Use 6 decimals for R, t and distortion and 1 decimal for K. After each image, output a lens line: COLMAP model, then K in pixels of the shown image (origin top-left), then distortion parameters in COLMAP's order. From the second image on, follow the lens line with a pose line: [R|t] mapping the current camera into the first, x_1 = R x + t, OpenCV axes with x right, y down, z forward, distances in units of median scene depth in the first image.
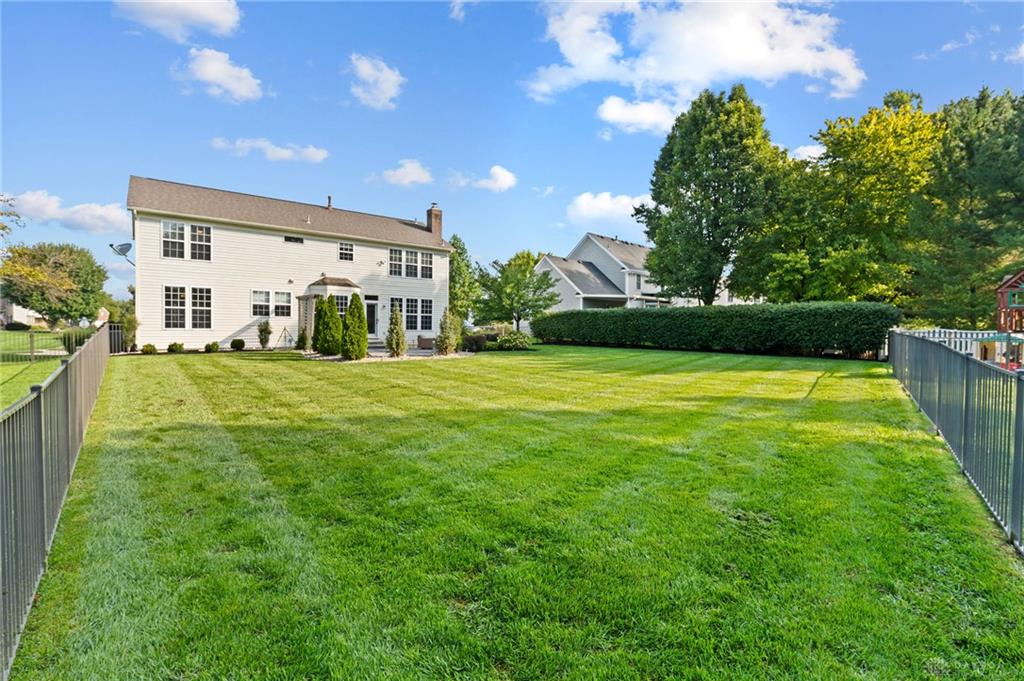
lens RADIAL K [[457.7, 0, 512.0], [0, 457.7, 340.5], [0, 0, 1]] dist [0.000185, 0.000012]
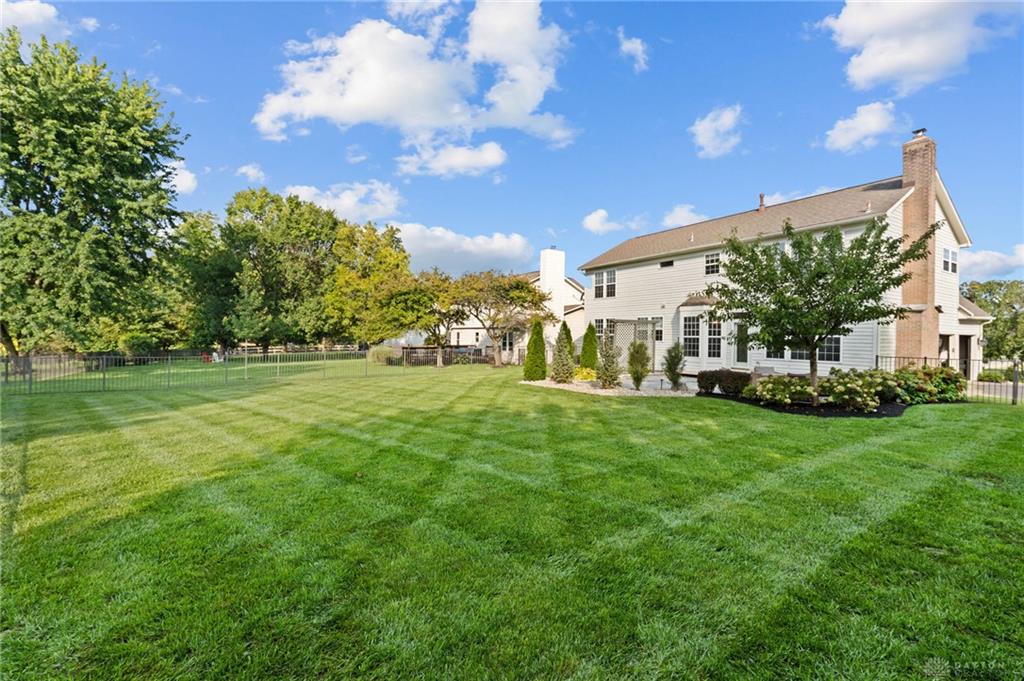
lens RADIAL K [[457.7, 0, 512.0], [0, 457.7, 340.5], [0, 0, 1]] dist [0.000185, 0.000012]
pose [[-0.128363, 0.006340, -0.991707, 0.528285], [-0.032919, 0.999401, 0.010650, -0.048505], [0.991181, 0.034013, -0.128077, 0.744604]]
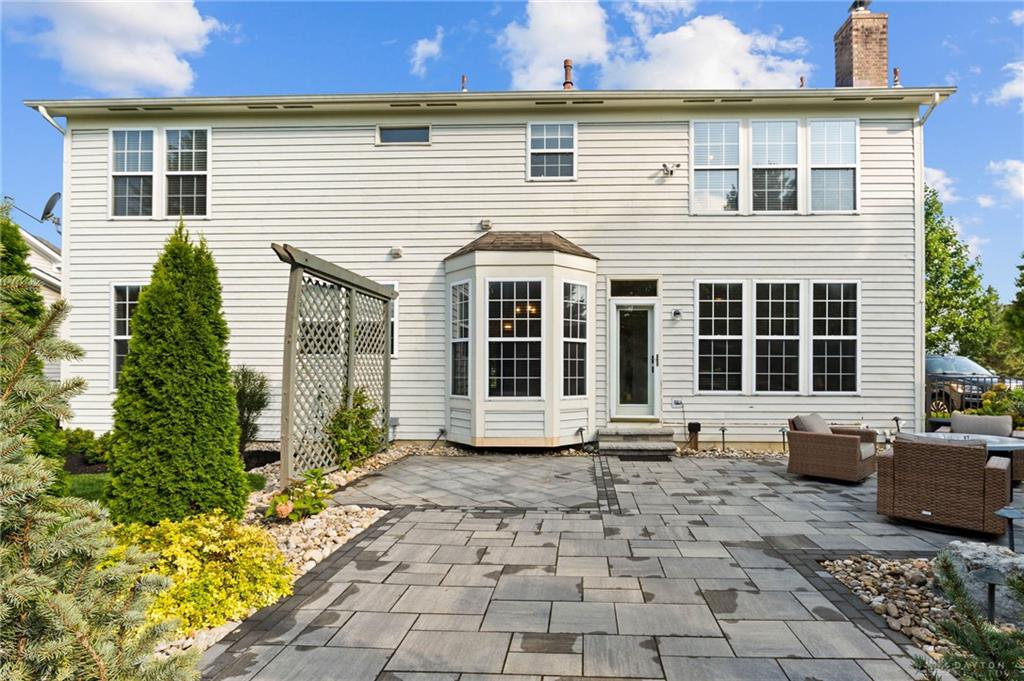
lens RADIAL K [[498.4, 0, 560.7], [0, 498.4, 364.8], [0, 0, 1]] dist [-0.001524, 0.000145]
pose [[0.756948, -0.010734, -0.653387, -0.128507], [-0.013138, 0.999413, -0.031639, -0.031052], [0.653343, 0.032534, 0.756363, 0.741395]]
